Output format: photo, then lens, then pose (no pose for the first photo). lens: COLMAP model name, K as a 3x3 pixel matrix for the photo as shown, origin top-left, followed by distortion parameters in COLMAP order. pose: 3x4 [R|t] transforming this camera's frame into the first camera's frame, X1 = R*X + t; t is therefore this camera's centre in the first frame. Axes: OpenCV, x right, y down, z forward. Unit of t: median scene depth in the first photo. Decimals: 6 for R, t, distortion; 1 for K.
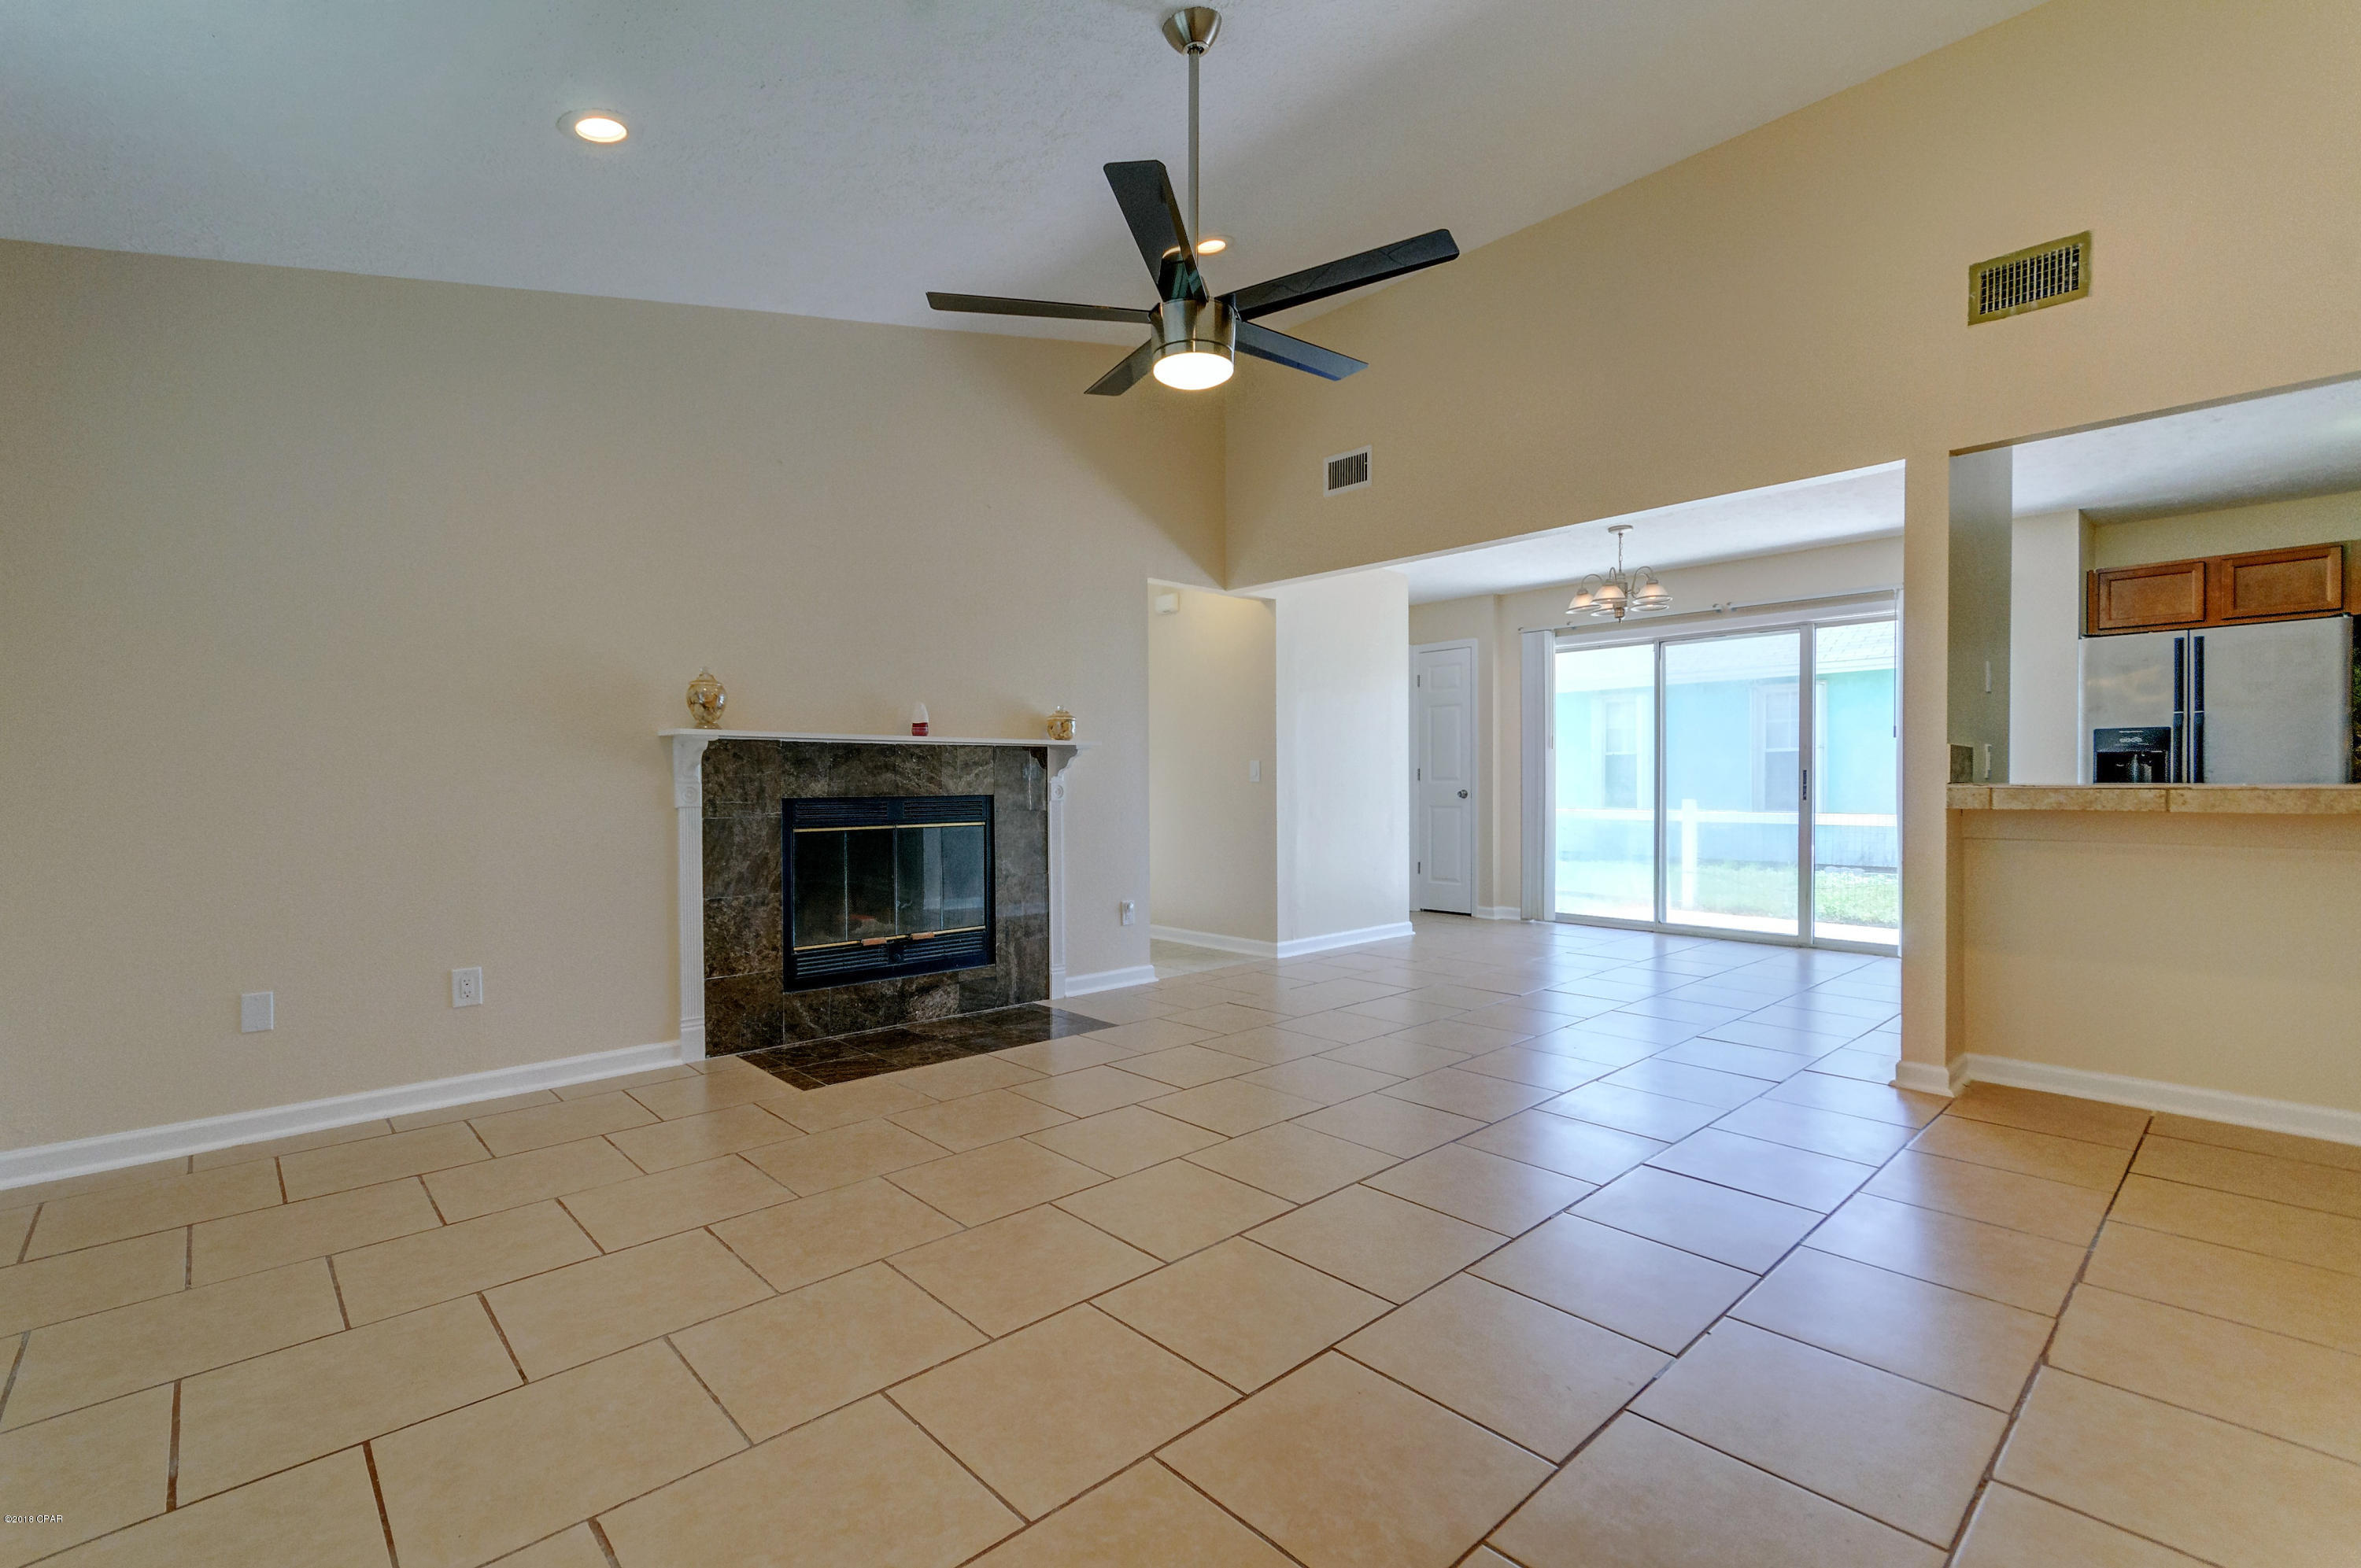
lens RADIAL K [[1034.7, 0, 1178.6], [0, 1034.7, 795.5], [0, 0, 1]] dist [0.004165, -0.001350]
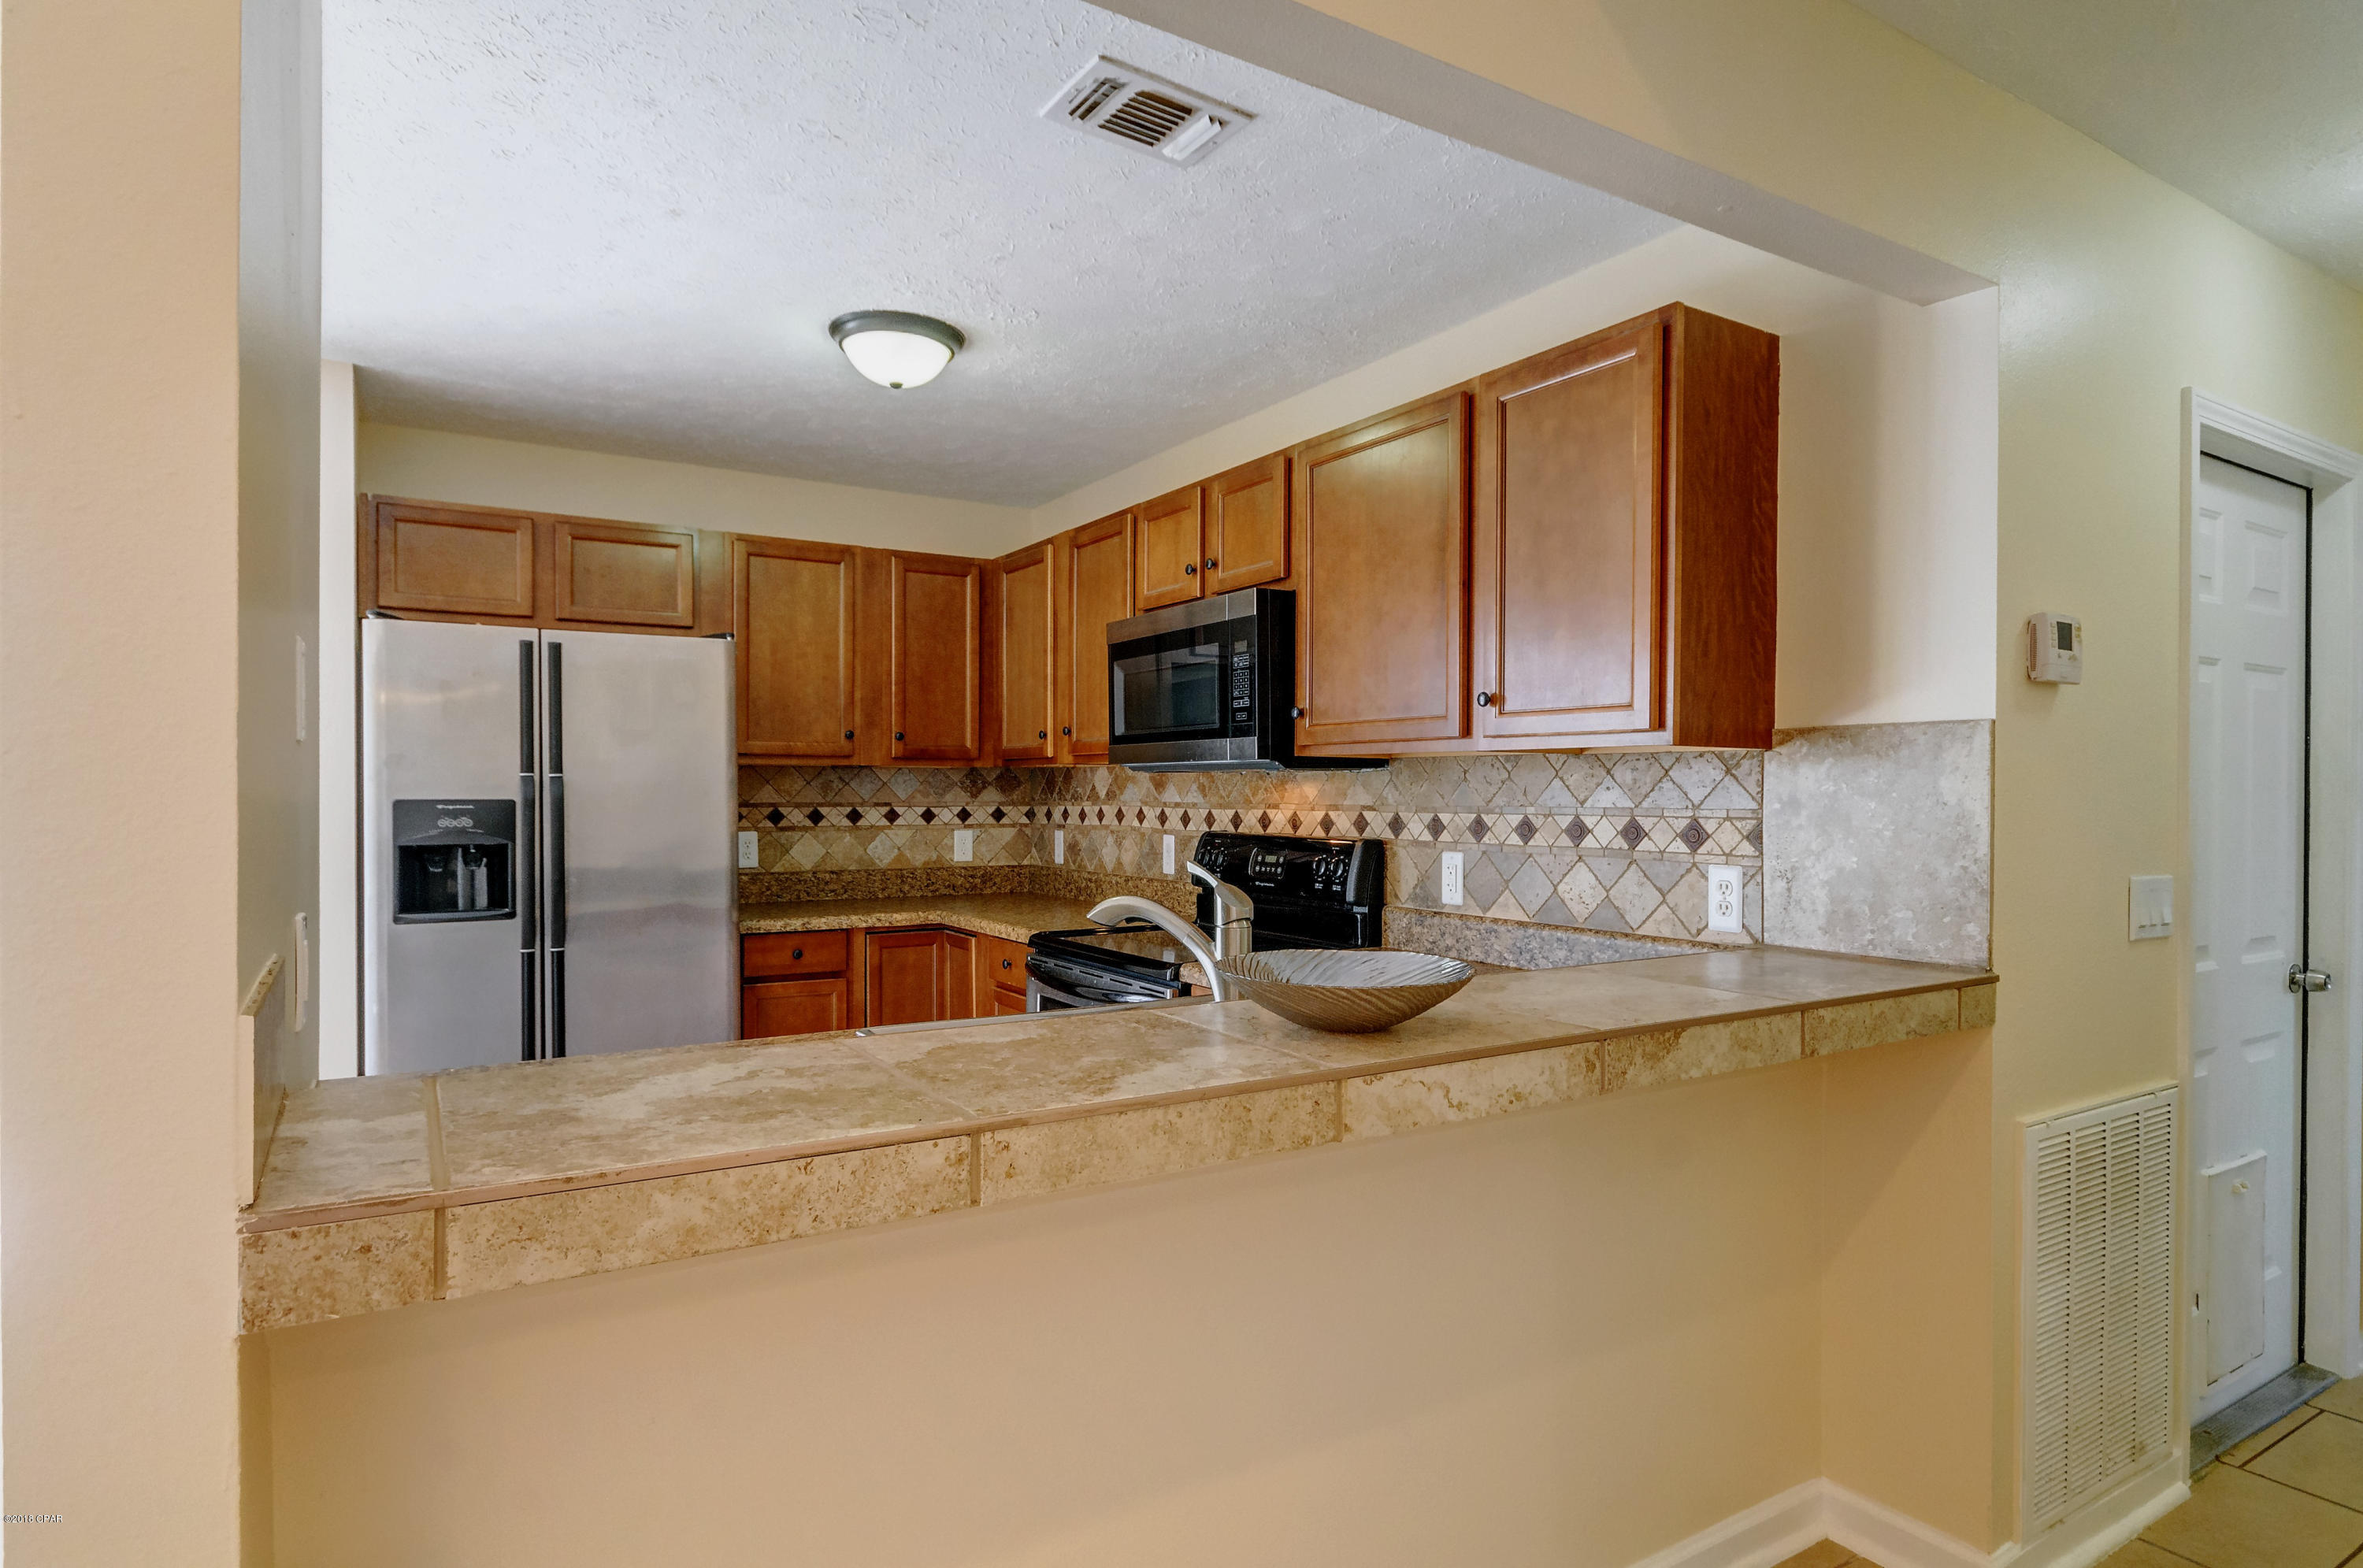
lens RADIAL K [[1261.1, 0, 1164.0], [0, 1261.1, 793.3], [0, 0, 1]] dist [-0.000629, -0.000213]
pose [[0.196117, 0.006067, 0.980562, 0.291310], [0.007649, 0.999941, -0.007717, -0.049083], [-0.980551, 0.009013, 0.196059, 0.421910]]
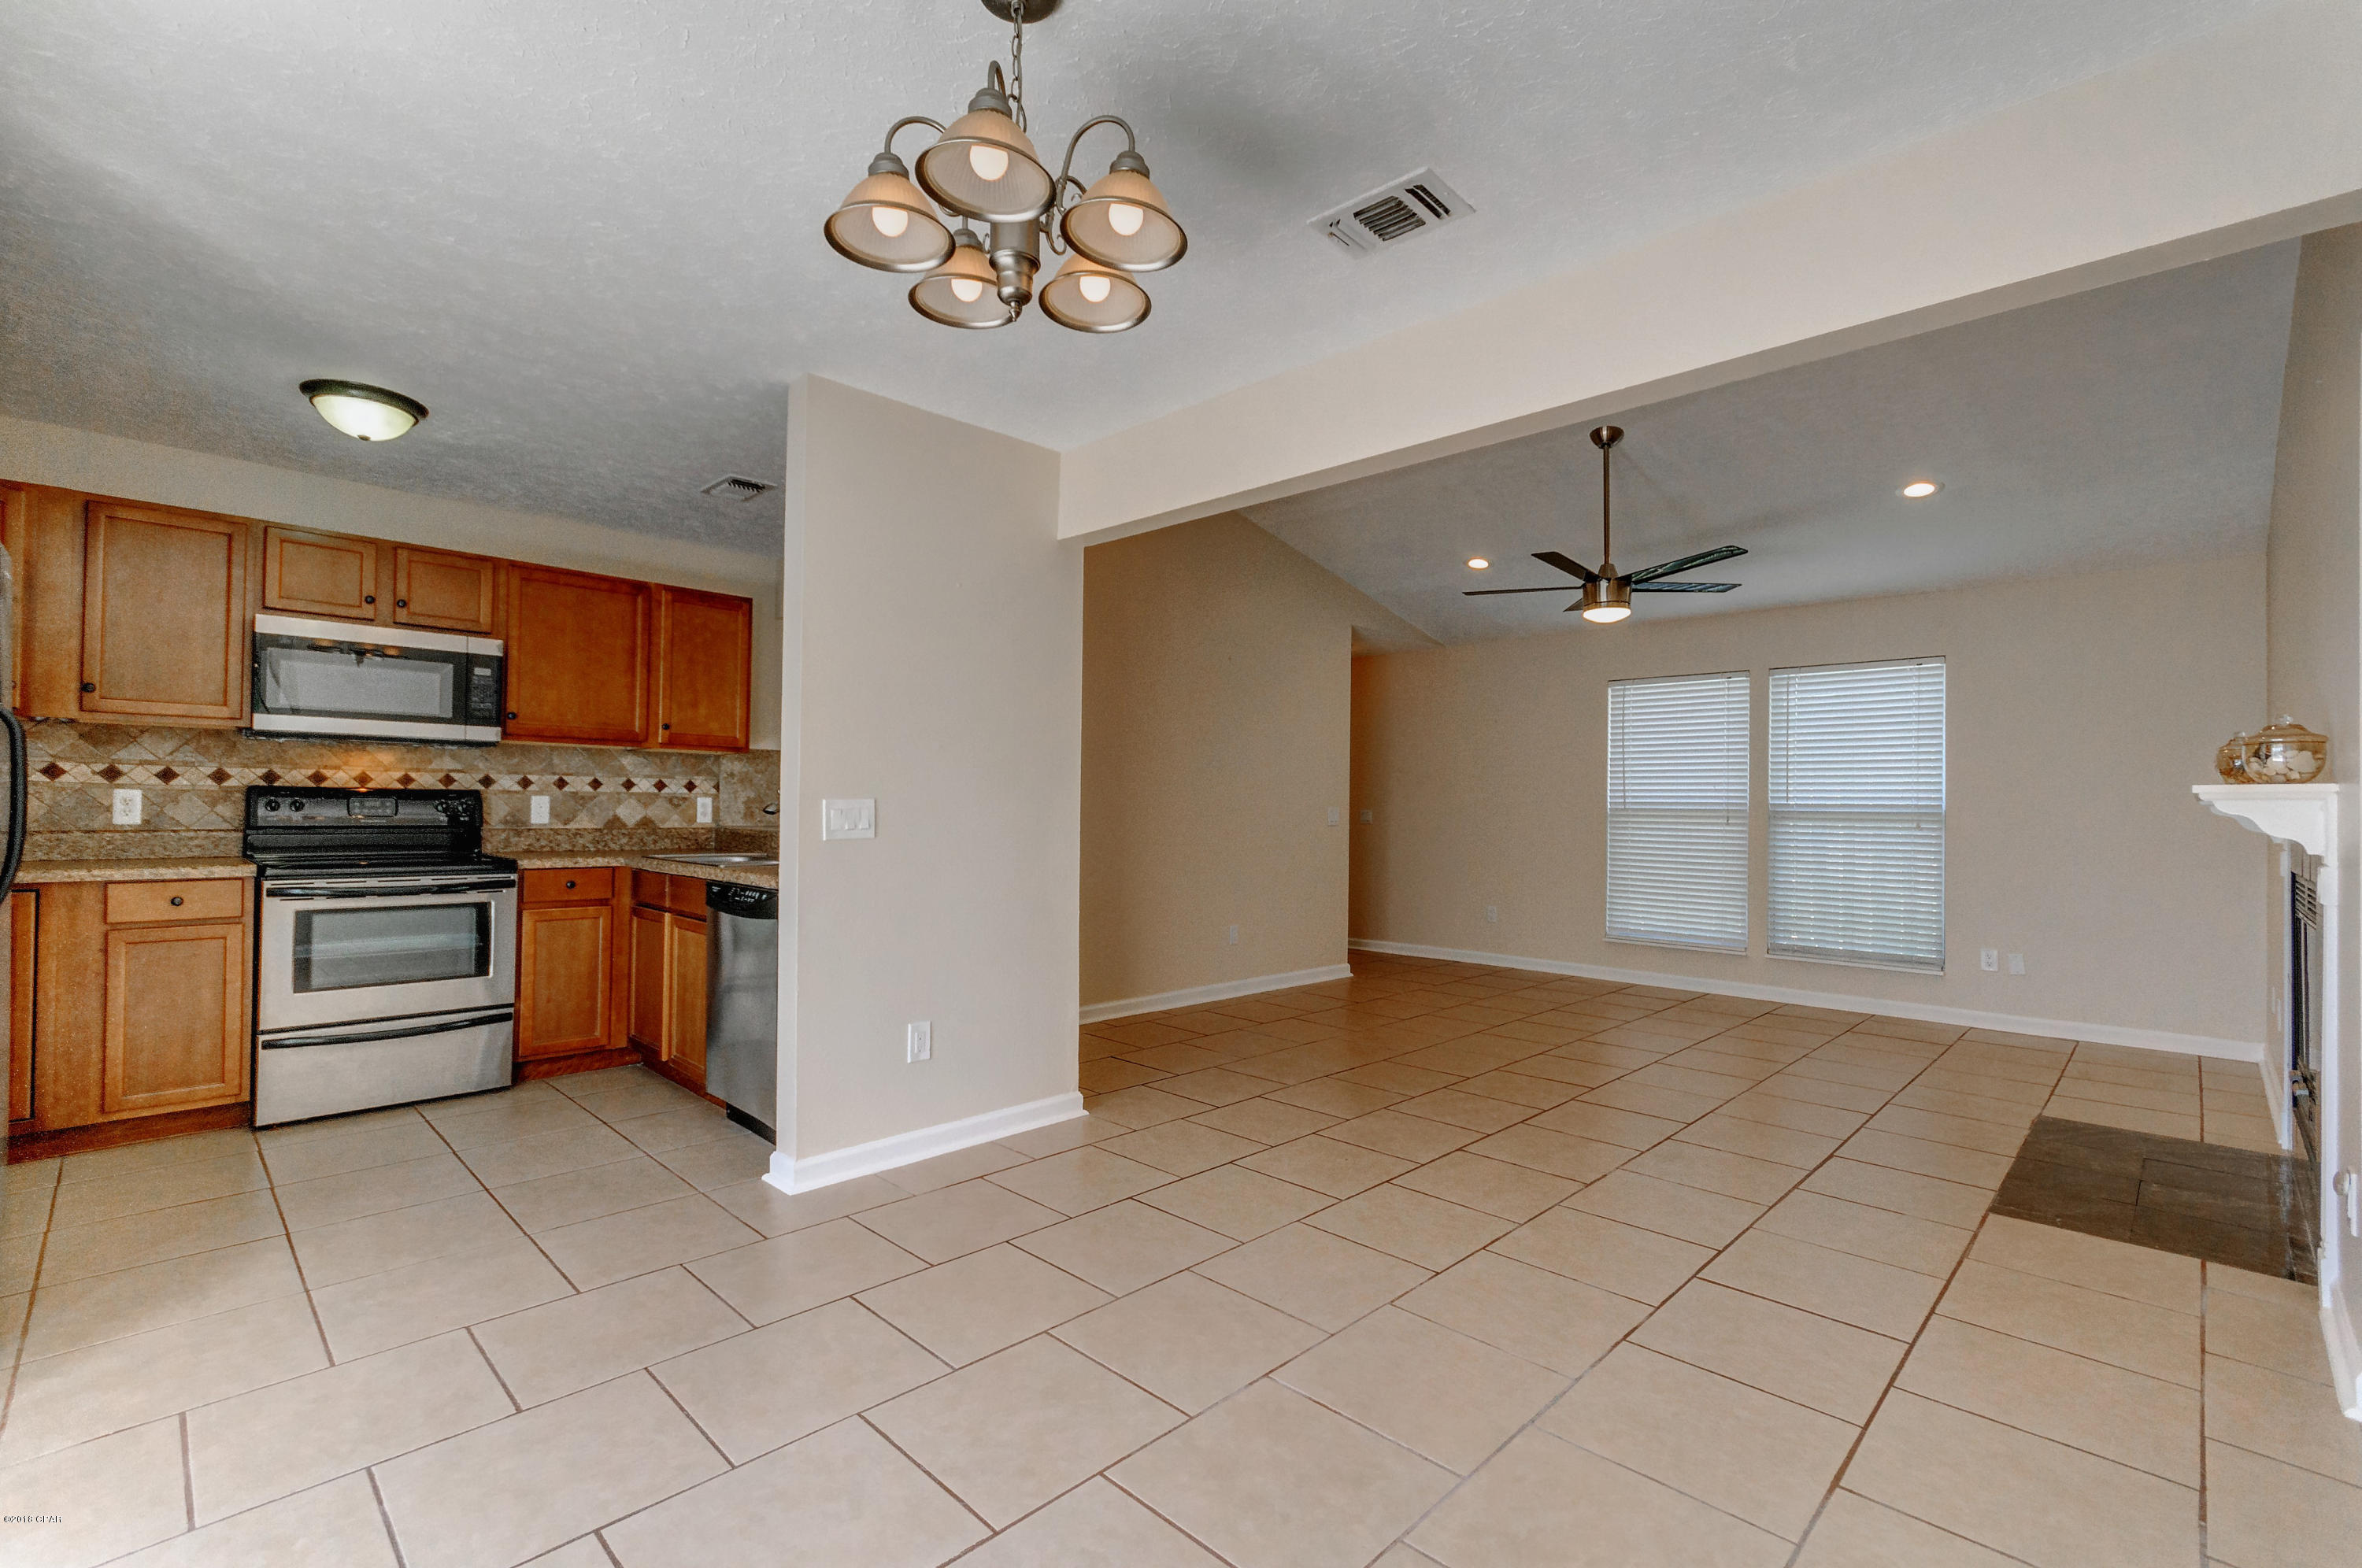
lens RADIAL K [[1035.1, 0, 1163.0], [0, 1035.1, 791.5], [0, 0, 1]] dist [0.004165, -0.001350]
pose [[-0.999348, -0.008045, -0.035189, 0.364480], [-0.007905, 0.999960, -0.004126, -0.033106], [0.035221, -0.003845, -0.999372, 1.174990]]
